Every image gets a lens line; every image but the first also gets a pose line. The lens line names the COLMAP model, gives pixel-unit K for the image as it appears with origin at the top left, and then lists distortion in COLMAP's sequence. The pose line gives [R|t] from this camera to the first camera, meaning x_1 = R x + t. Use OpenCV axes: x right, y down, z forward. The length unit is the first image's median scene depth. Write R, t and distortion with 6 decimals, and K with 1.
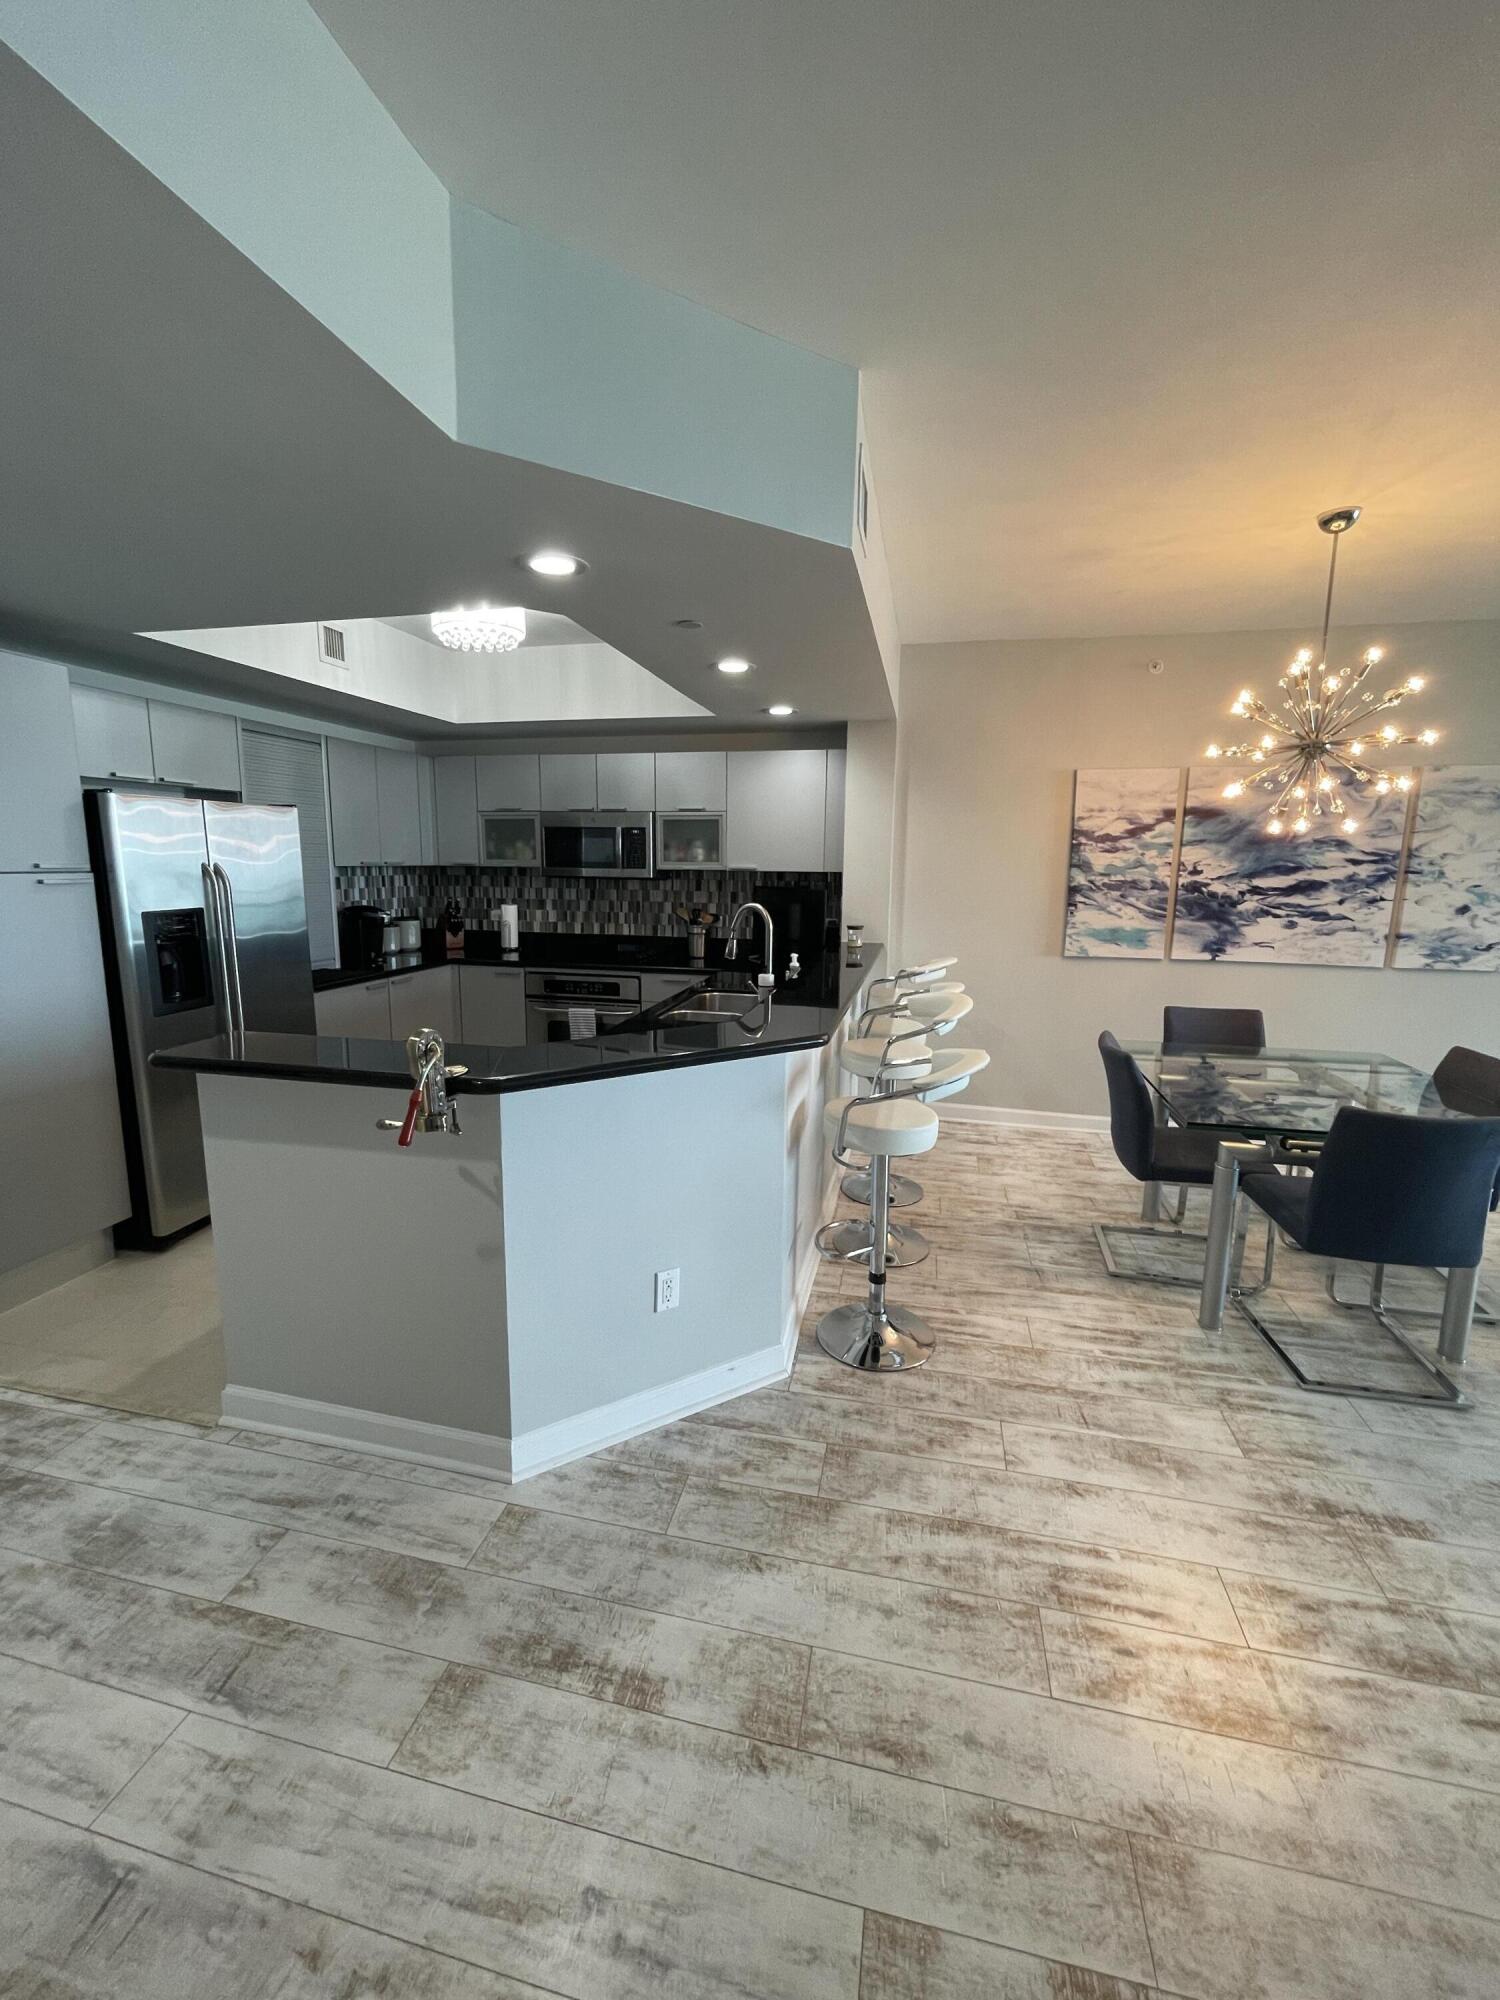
lens RADIAL K [[820.4, 0, 744.2], [0, 820.4, 986.9], [0, 0, 1]] dist [-0.012175, 0.008166]
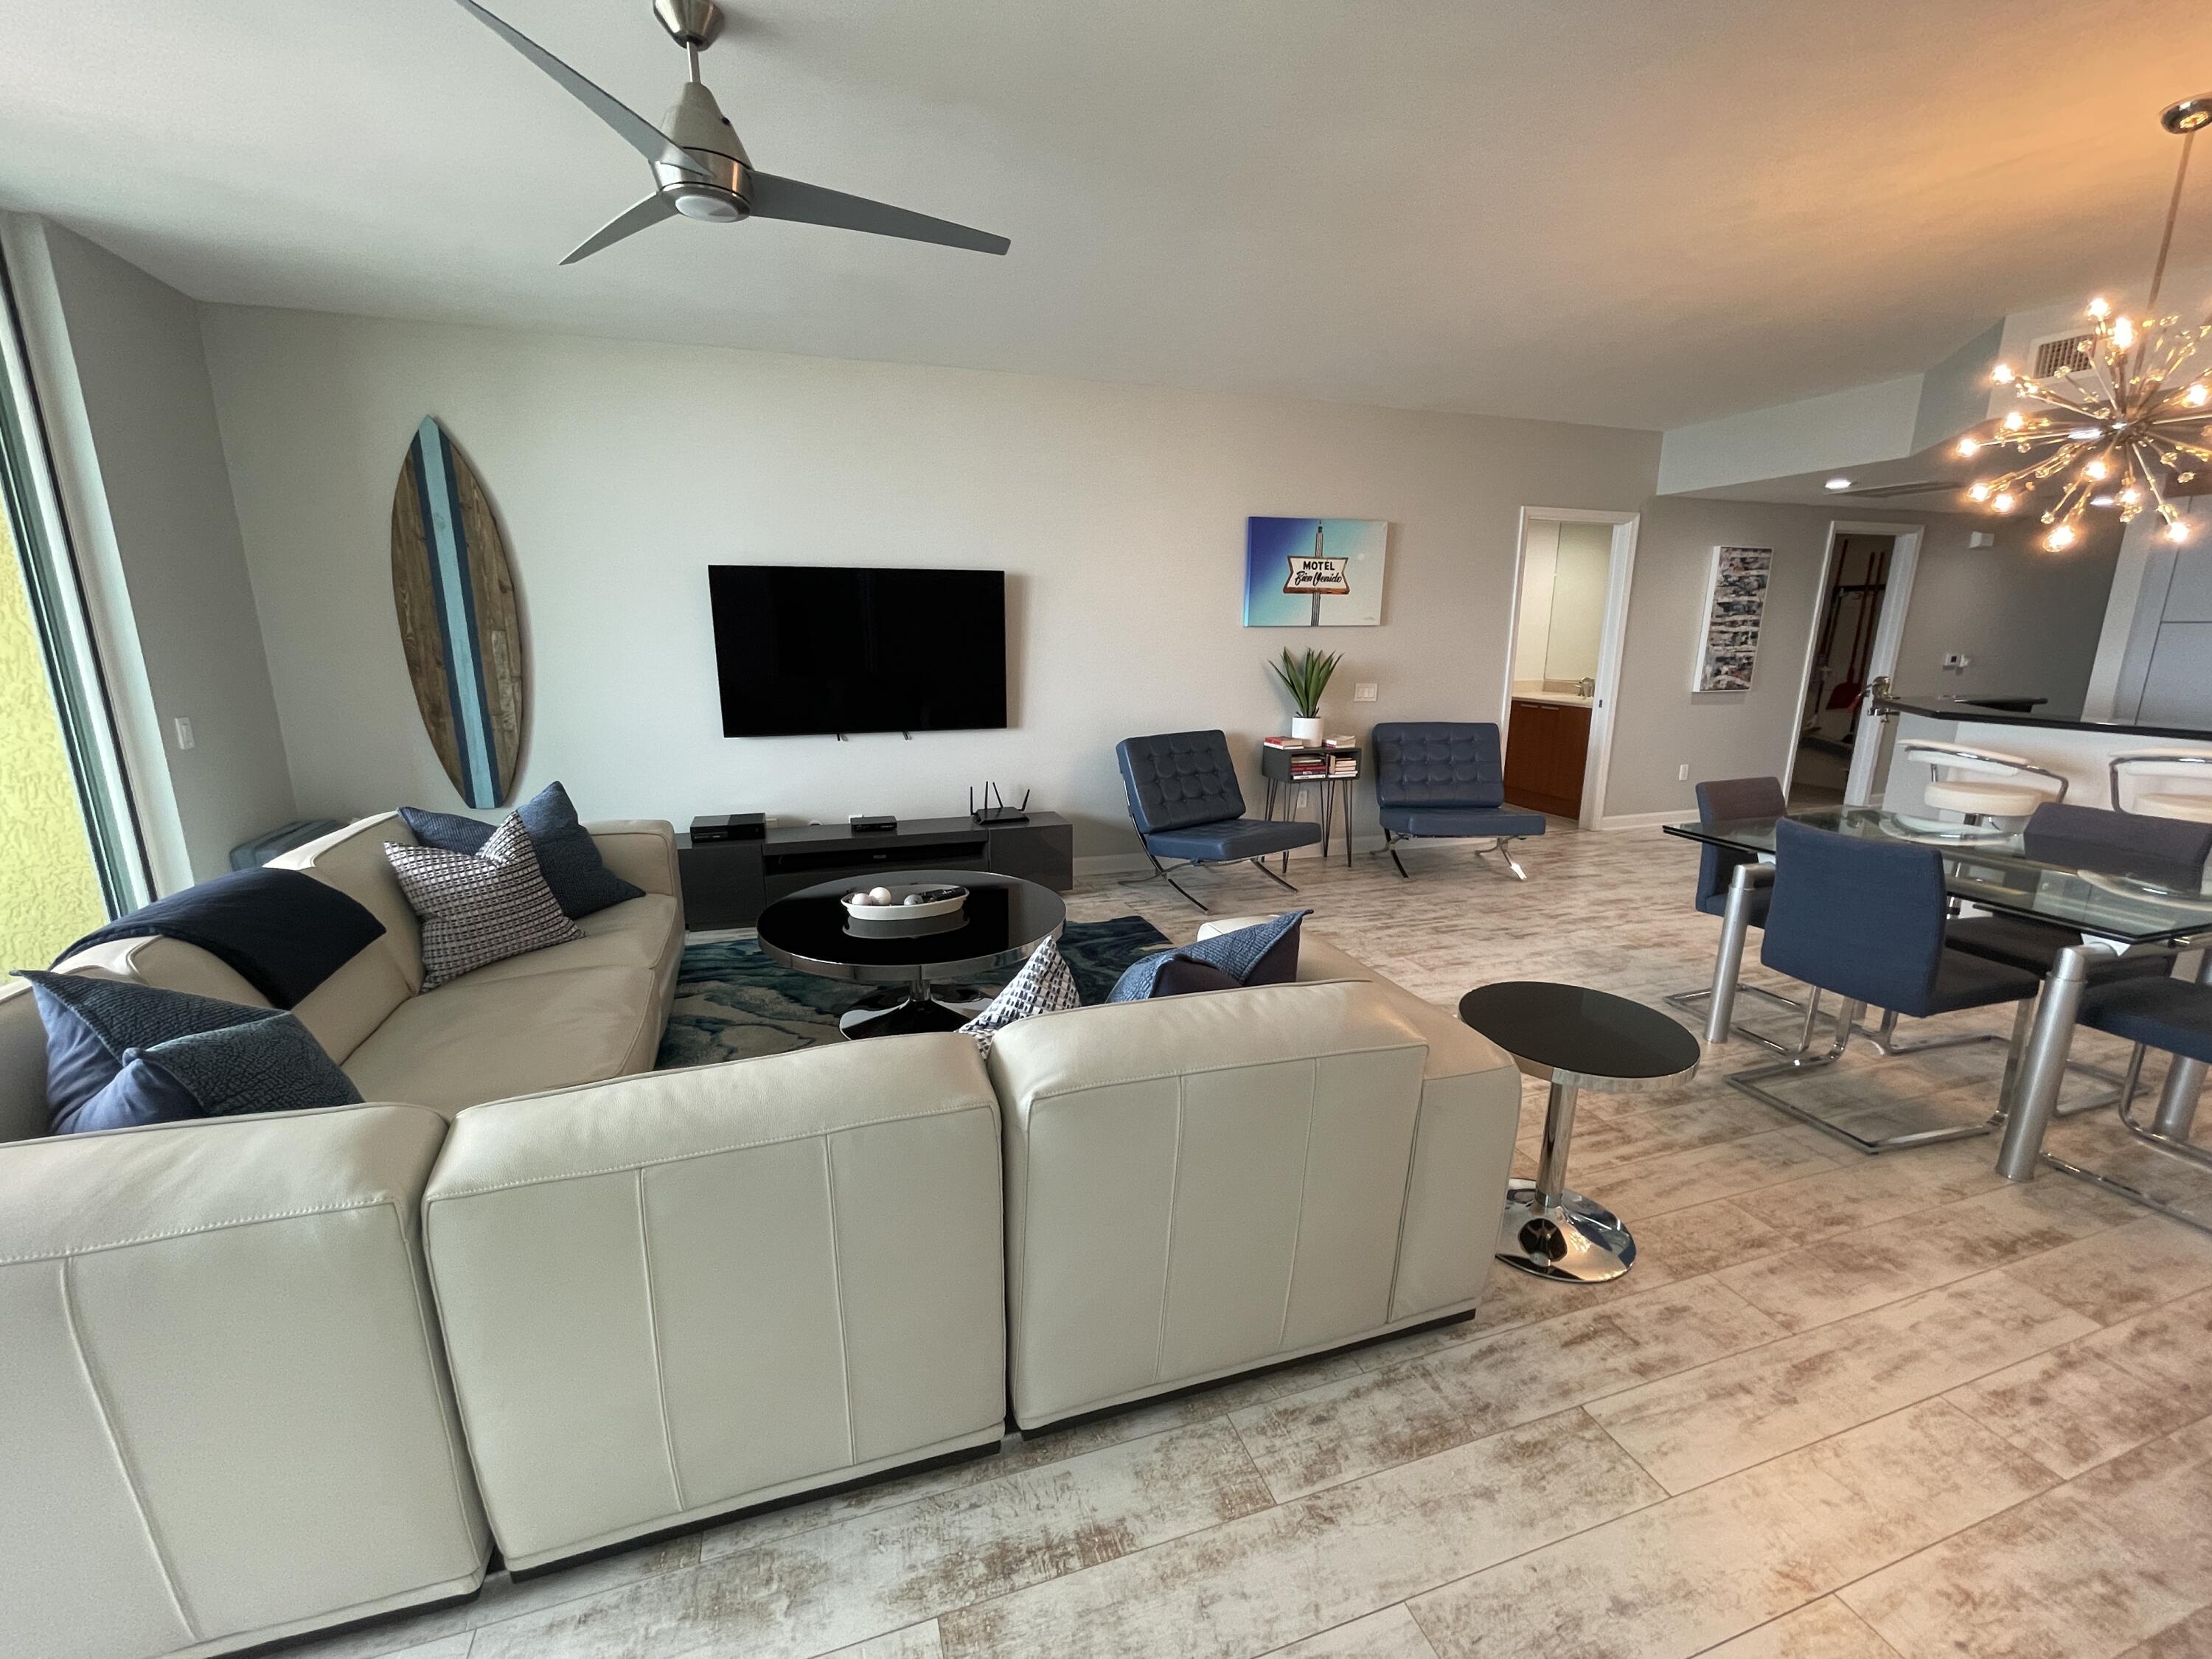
lens RADIAL K [[902.5, 0, 1094.5], [0, 902.5, 836.4], [0, 0, 1]] dist [-0.000738, -0.000400]
pose [[-0.854039, 0.106764, -0.509136, 1.384082], [-0.090505, 0.933294, 0.347523, -0.101537], [0.512276, 0.342877, -0.787406, 0.908166]]
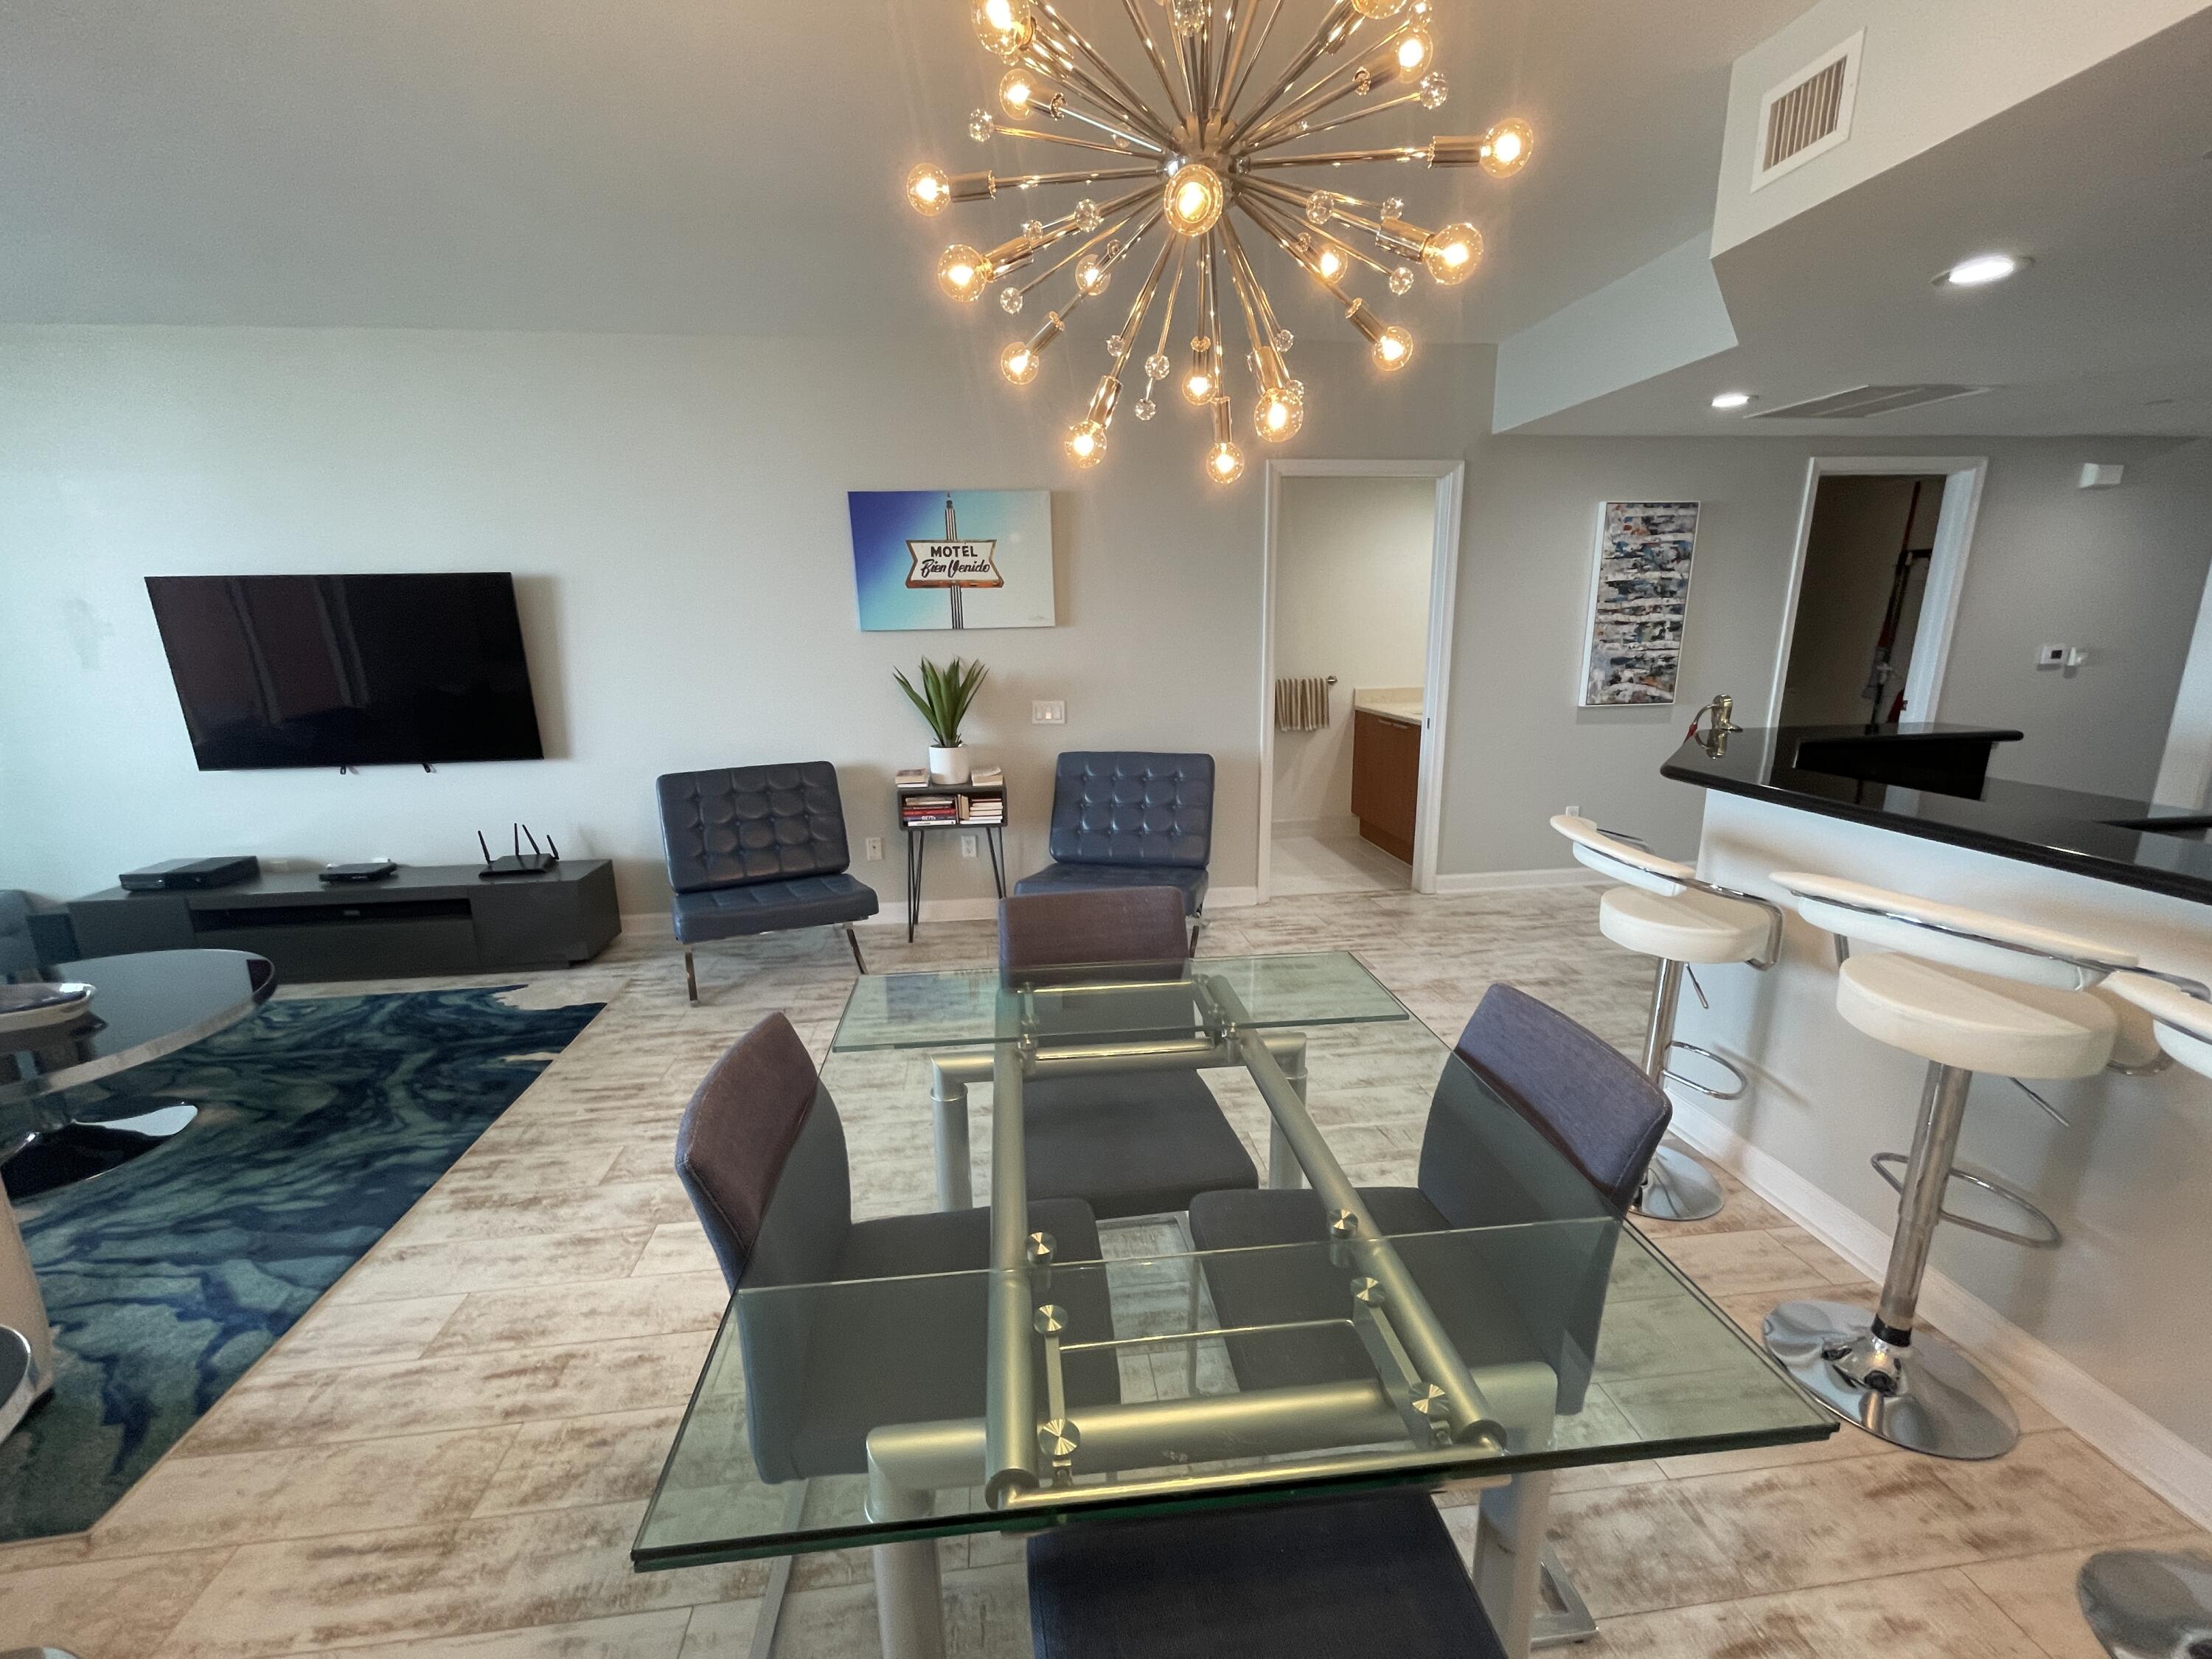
lens RADIAL K [[902.5, 0, 1094.5], [0, 902.5, 836.4], [0, 0, 1]] dist [-0.000738, -0.000400]
pose [[-0.943069, 0.085647, -0.321381, 0.609181], [-0.042182, 0.927674, 0.371002, -0.128381], [0.329912, 0.363437, -0.871247, 0.964192]]
